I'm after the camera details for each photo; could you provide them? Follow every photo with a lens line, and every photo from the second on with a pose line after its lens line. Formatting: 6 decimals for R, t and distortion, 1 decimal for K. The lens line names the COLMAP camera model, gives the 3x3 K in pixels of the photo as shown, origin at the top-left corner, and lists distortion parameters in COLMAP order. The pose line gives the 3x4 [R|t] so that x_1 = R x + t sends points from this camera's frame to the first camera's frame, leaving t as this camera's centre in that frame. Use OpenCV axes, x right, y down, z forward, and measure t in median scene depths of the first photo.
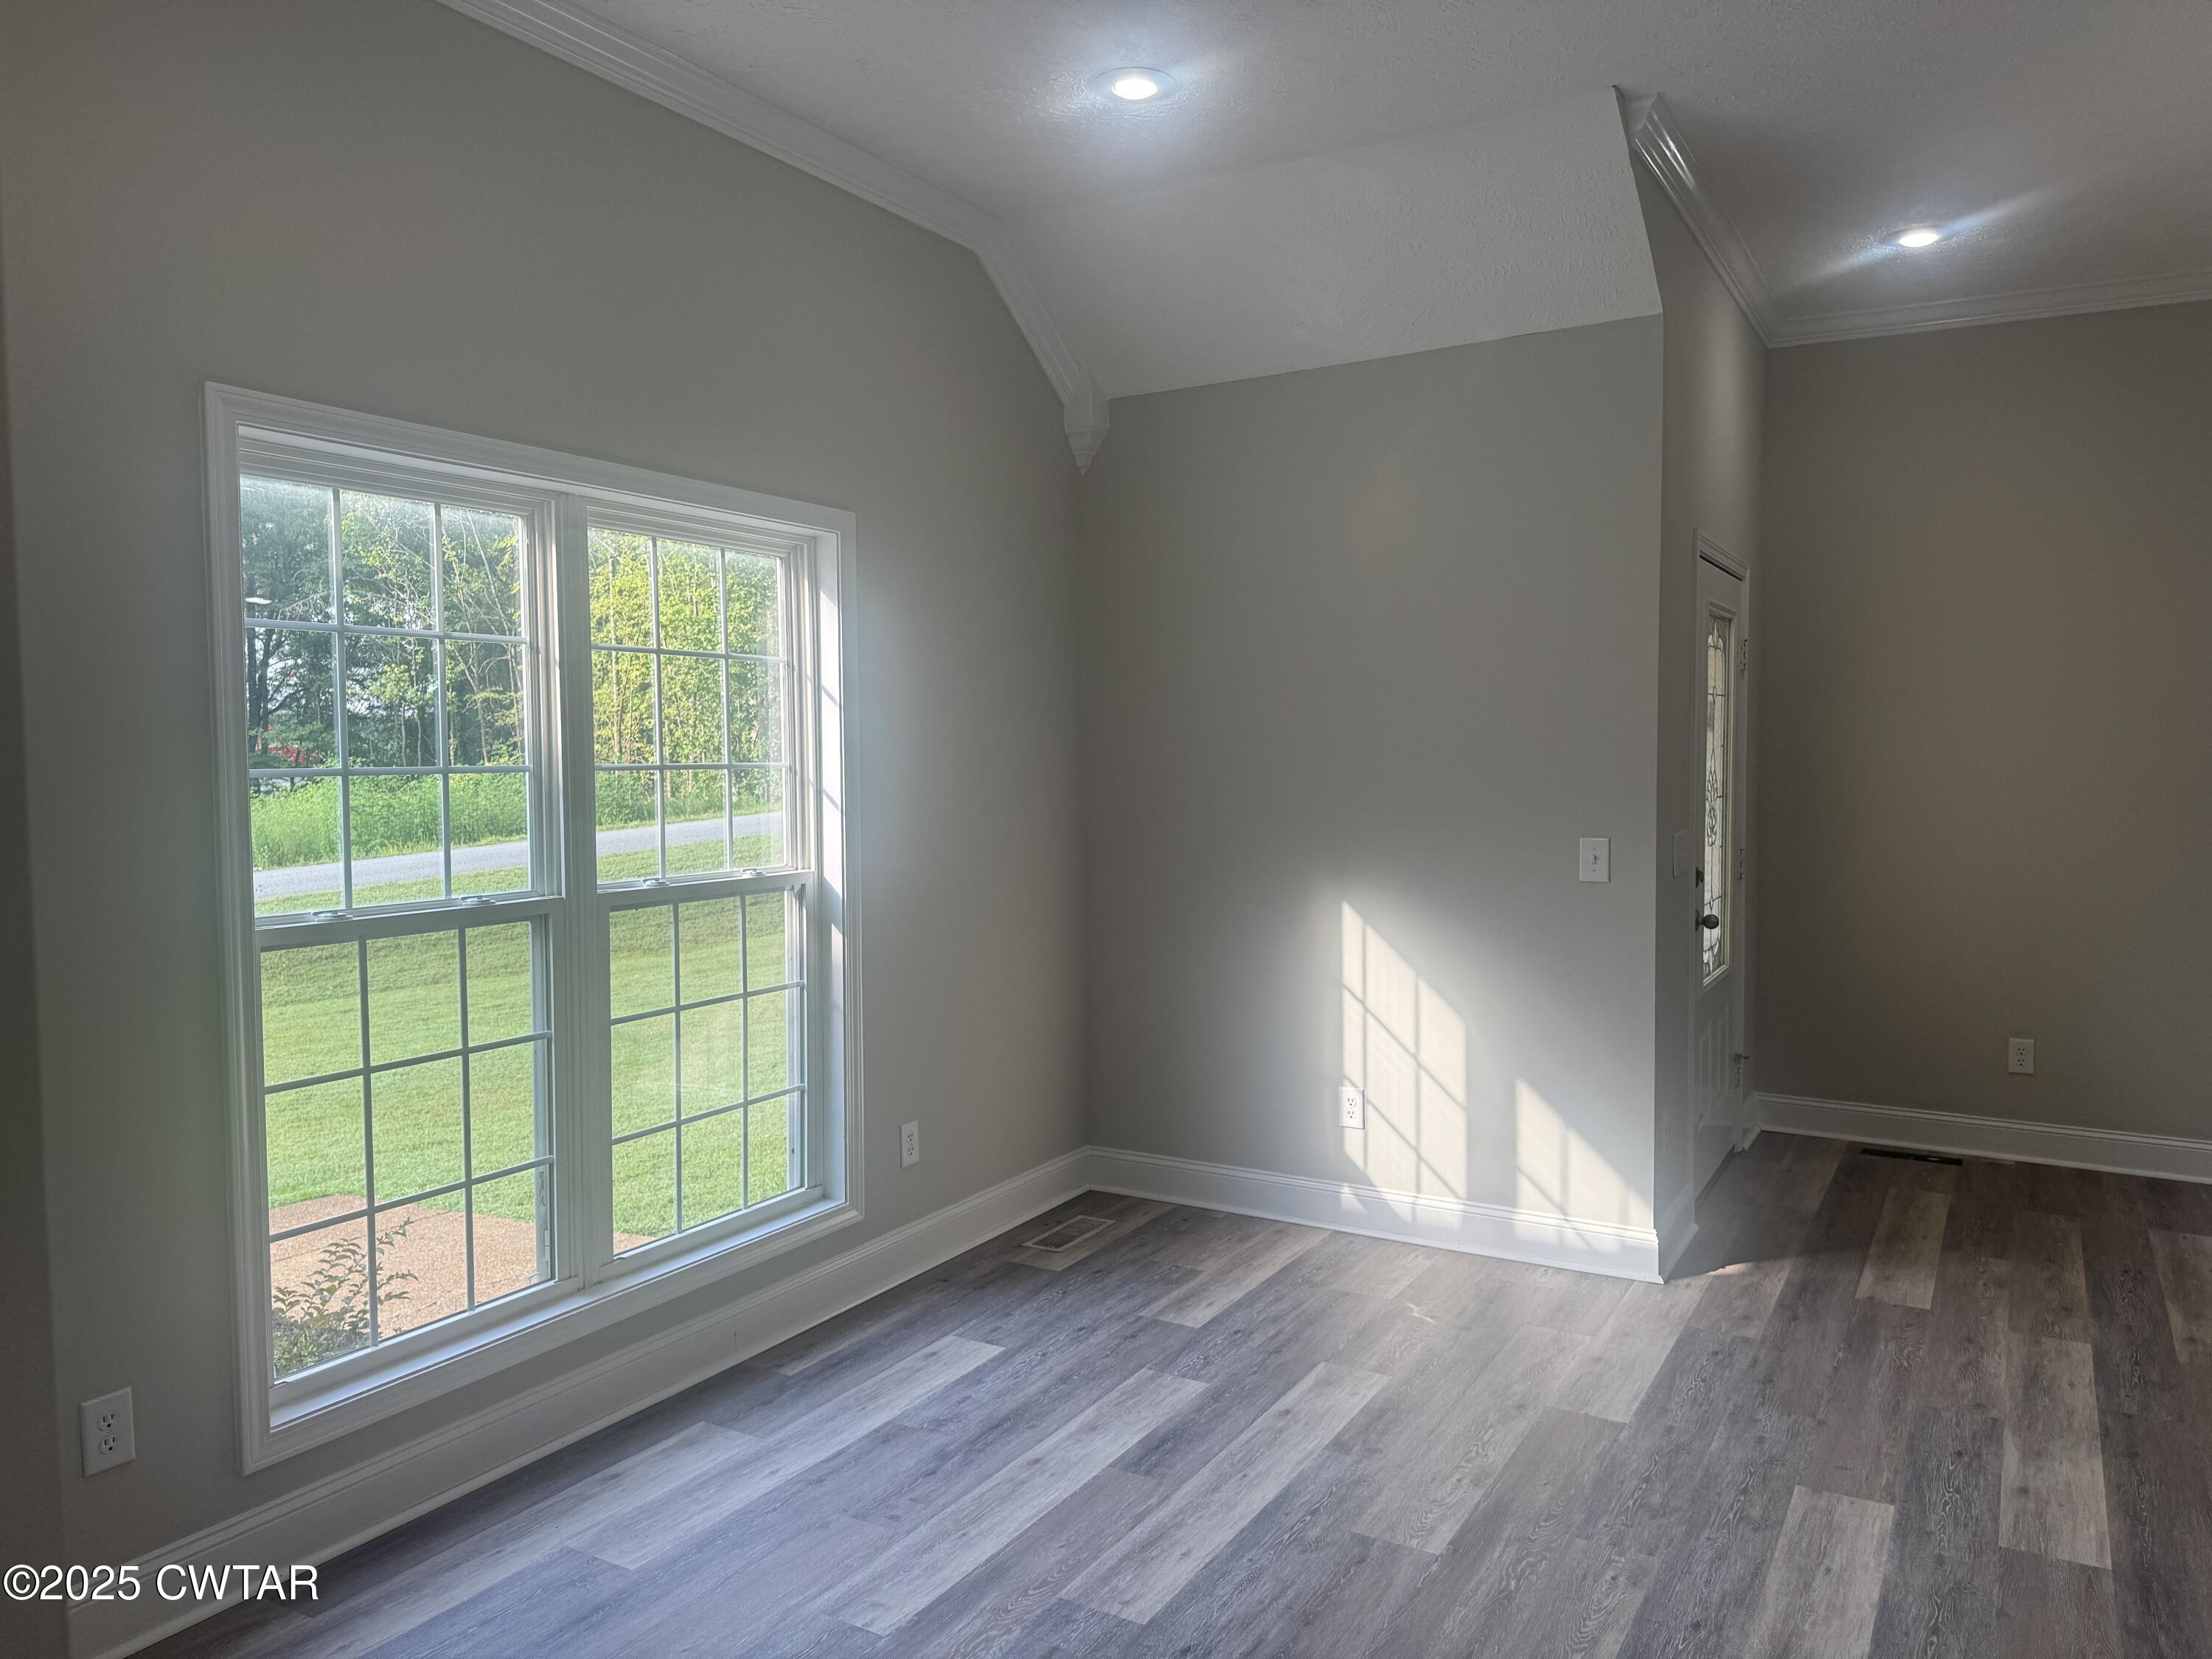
lens RADIAL K [[1562.2, 0, 1104.3], [0, 1562.2, 824.5], [0, 0, 1]] dist [0.000577, -0.000106]
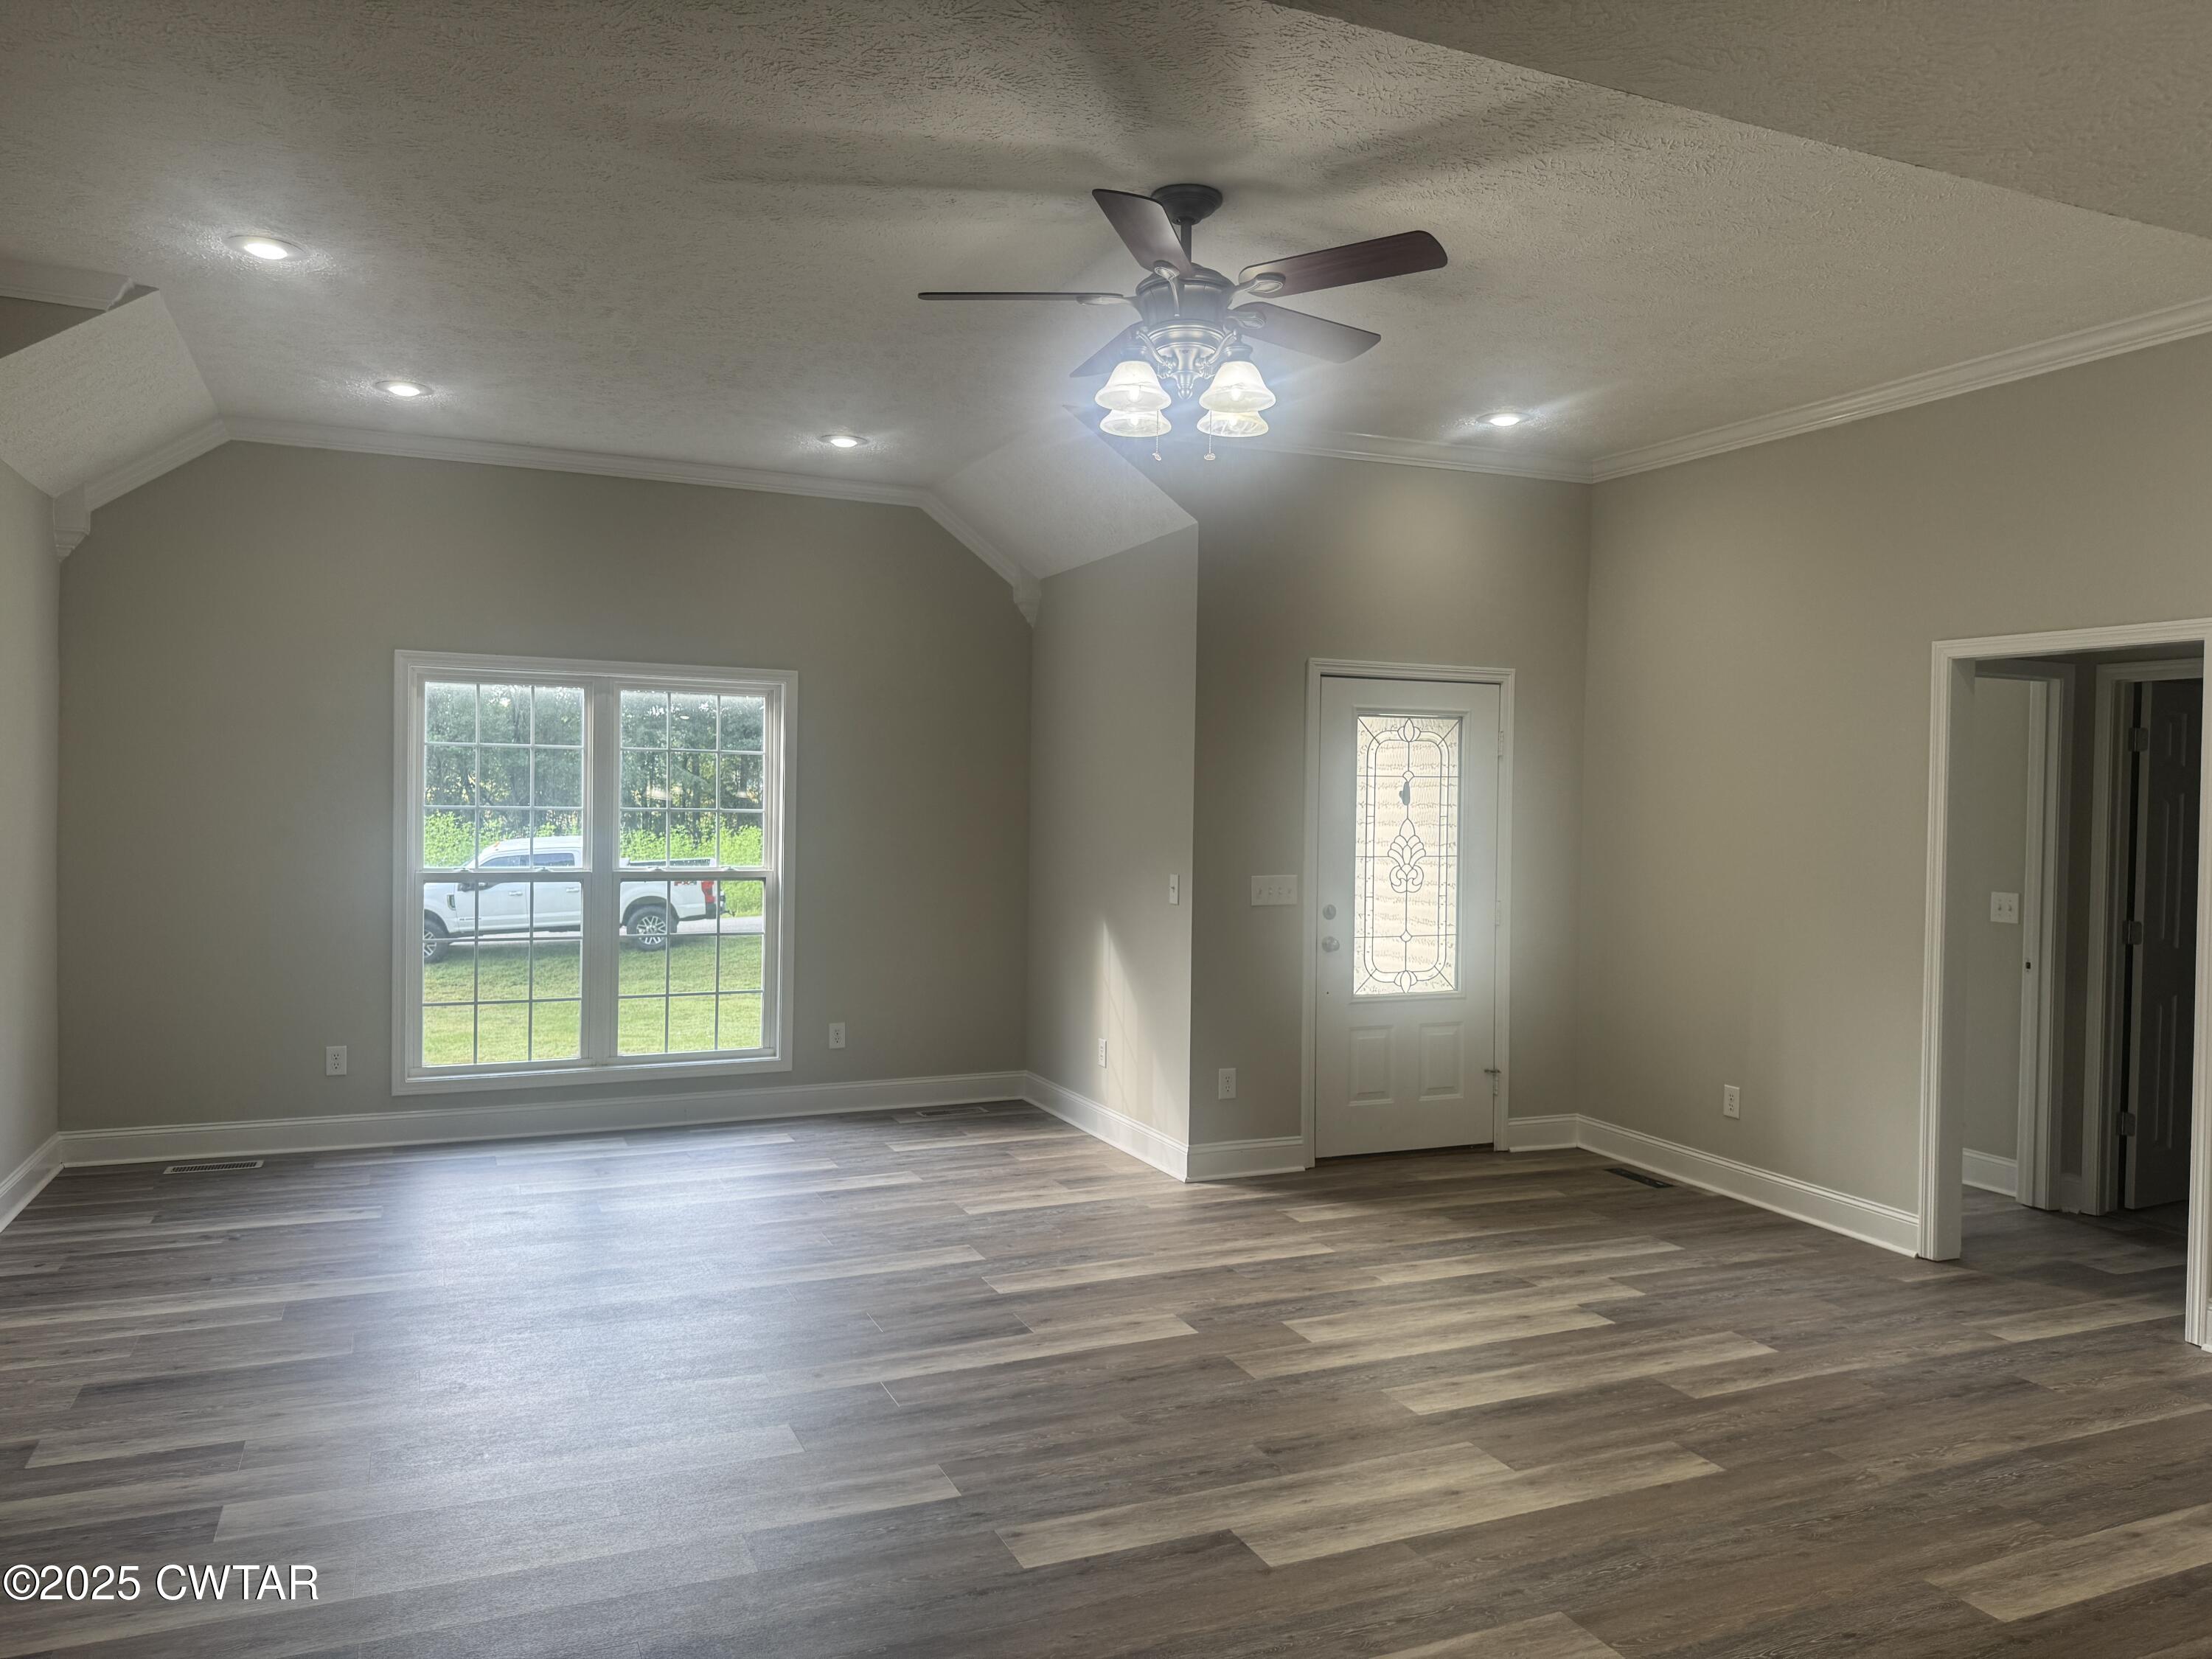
lens RADIAL K [[1562.2, 0, 1095.1], [0, 1562.2, 833.3], [0, 0, 1]] dist [0.000577, -0.000106]
pose [[0.805283, 0.030647, -0.592098, 1.013318], [-0.050201, 0.998601, -0.016587, -0.001577], [0.590761, 0.043081, 0.805695, -0.199913]]
